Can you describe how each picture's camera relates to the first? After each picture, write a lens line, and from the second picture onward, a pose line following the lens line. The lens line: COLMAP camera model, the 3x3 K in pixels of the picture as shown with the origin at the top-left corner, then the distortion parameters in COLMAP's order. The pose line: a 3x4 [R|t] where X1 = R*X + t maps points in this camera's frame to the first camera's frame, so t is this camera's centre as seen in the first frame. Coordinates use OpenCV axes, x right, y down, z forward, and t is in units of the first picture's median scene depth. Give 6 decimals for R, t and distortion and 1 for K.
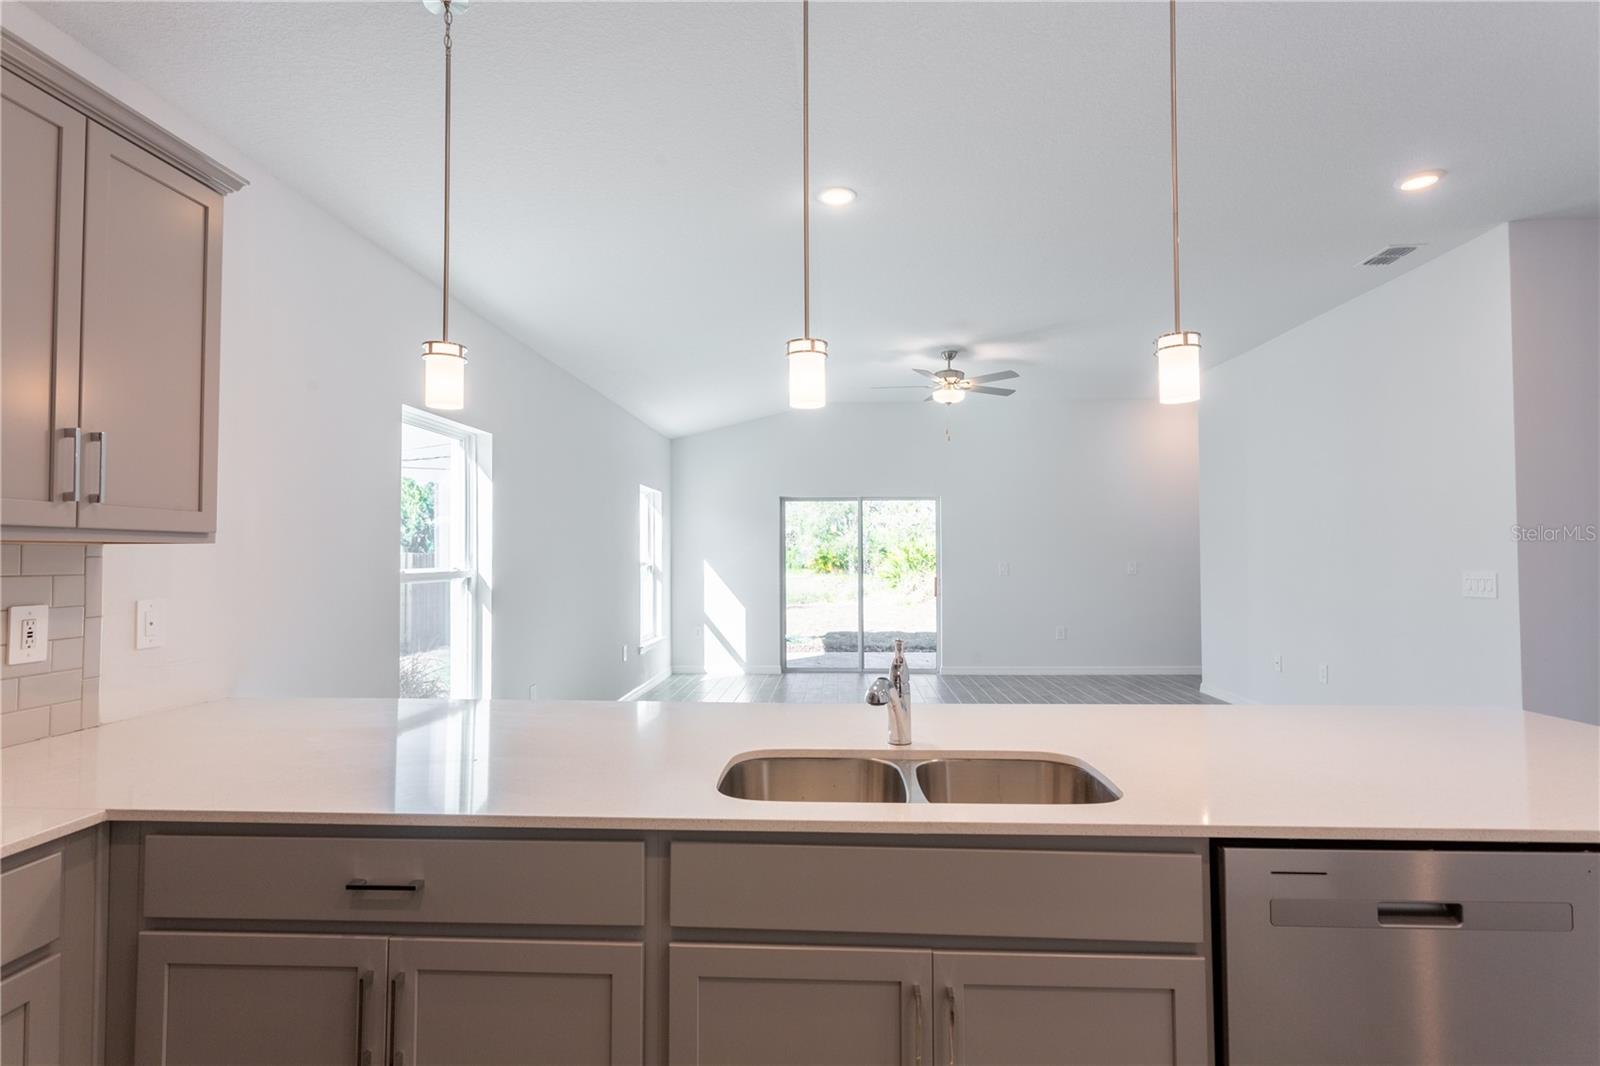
lens RADIAL K [[692.8, 0, 802.7], [0, 692.8, 541.7], [0, 0, 1]] dist [0.000949, 0.000117]
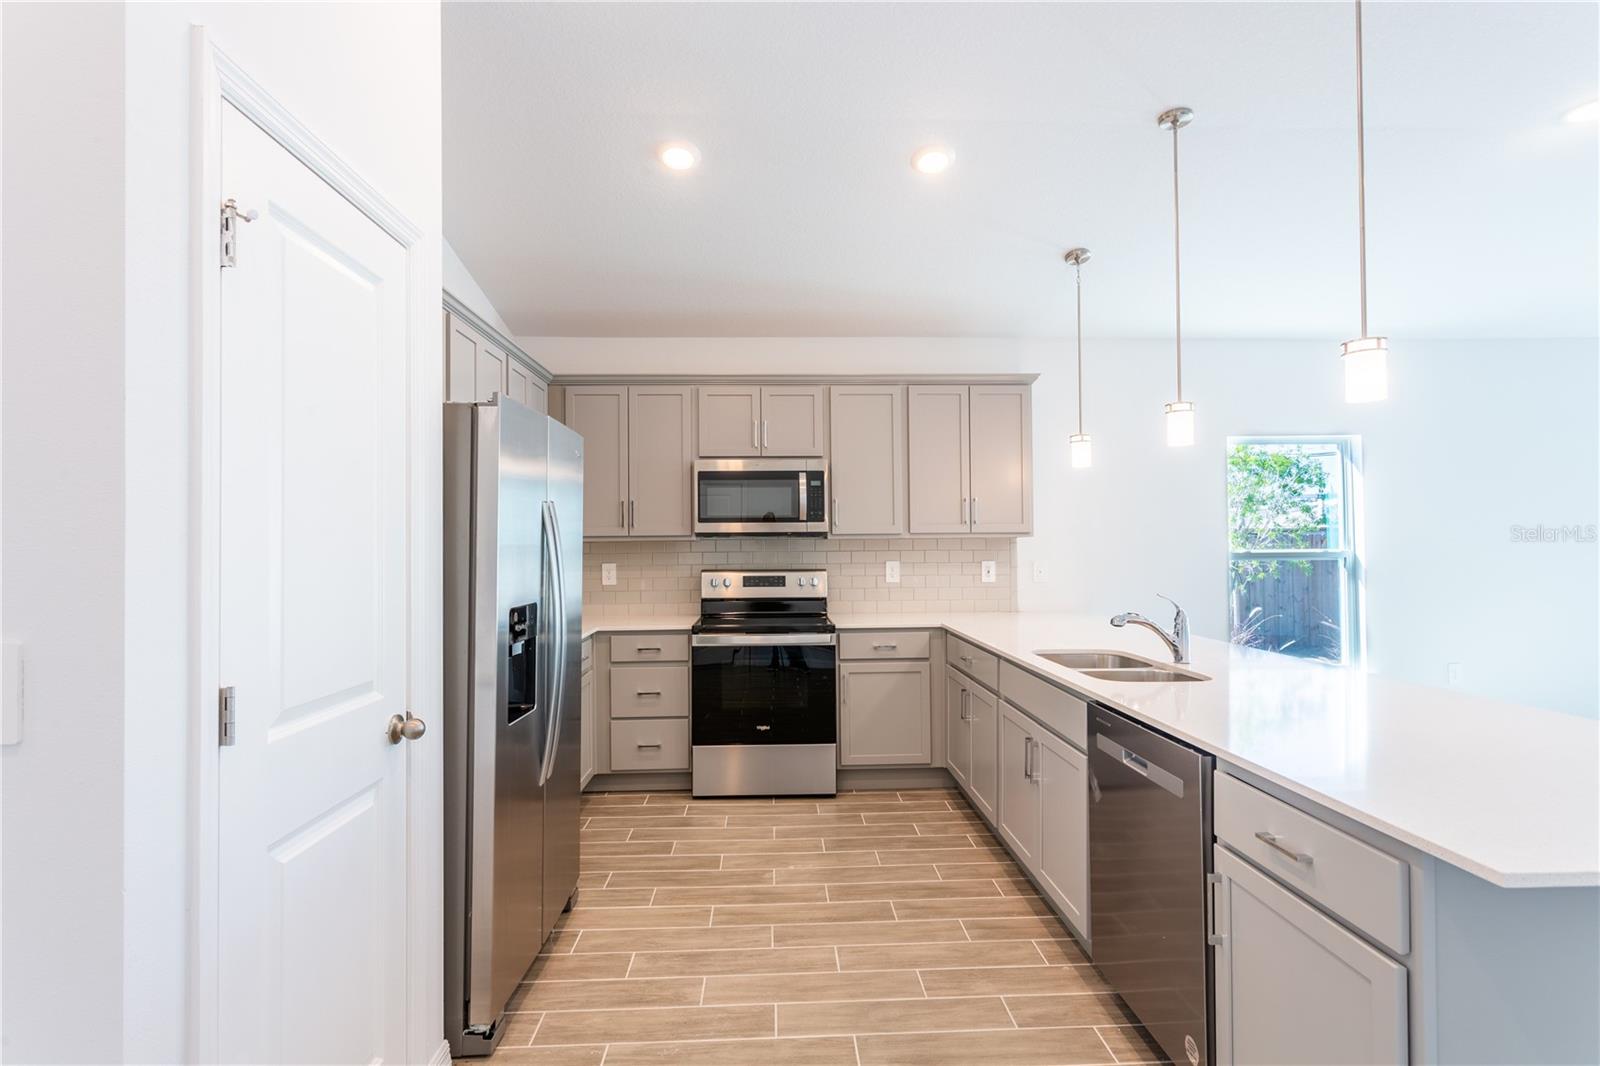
lens RADIAL K [[770.1, 0, 800.0], [0, 770.1, 533.0], [0, 0, 1]] dist [-0.000594, 0.000053]
pose [[0.096645, -0.001949, -0.995317, 1.674942], [0.030822, 0.999524, 0.001036, -0.037147], [0.994842, -0.030778, 0.096659, 0.009628]]
